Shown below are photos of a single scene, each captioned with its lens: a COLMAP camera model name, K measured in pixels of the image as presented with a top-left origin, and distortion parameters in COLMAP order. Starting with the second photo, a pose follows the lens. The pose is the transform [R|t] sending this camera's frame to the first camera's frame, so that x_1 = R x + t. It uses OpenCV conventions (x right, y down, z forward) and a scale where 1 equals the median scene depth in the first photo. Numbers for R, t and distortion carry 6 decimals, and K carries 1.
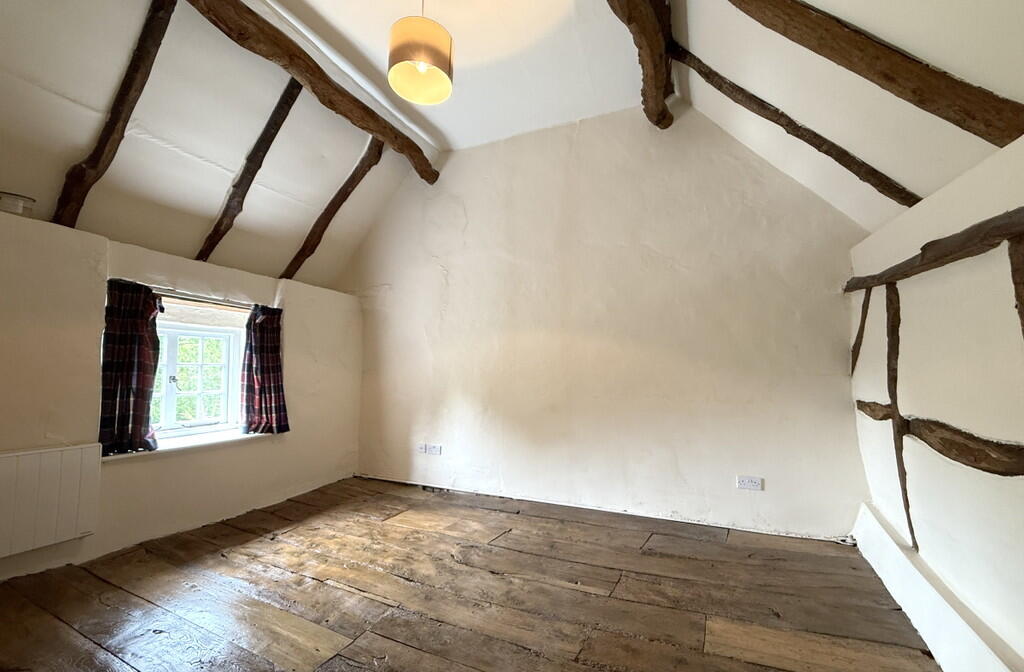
lens RADIAL K [[406.0, 0, 513.4], [0, 406.0, 336.2], [0, 0, 1]] dist [0.001228, -0.000299]
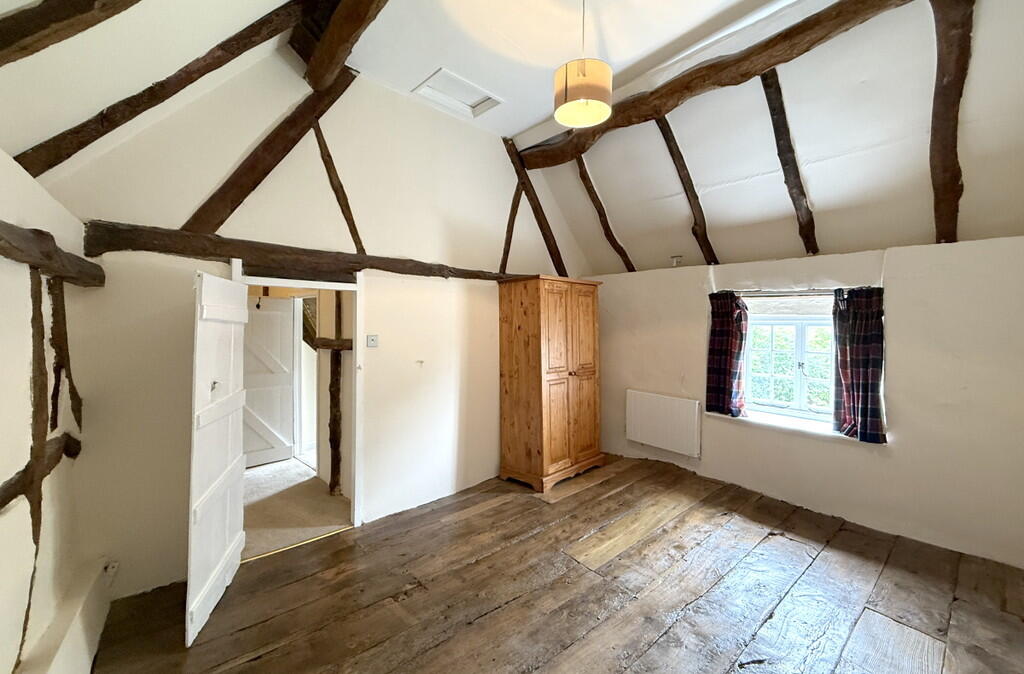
lens RADIAL K [[406.0, 0, 513.9], [0, 406.0, 332.6], [0, 0, 1]] dist [0.001228, -0.000299]
pose [[-0.453005, -0.007552, -0.891476, 0.512790], [0.049108, 0.998235, -0.033410, 0.014002], [0.890155, -0.058913, -0.451834, 0.823815]]
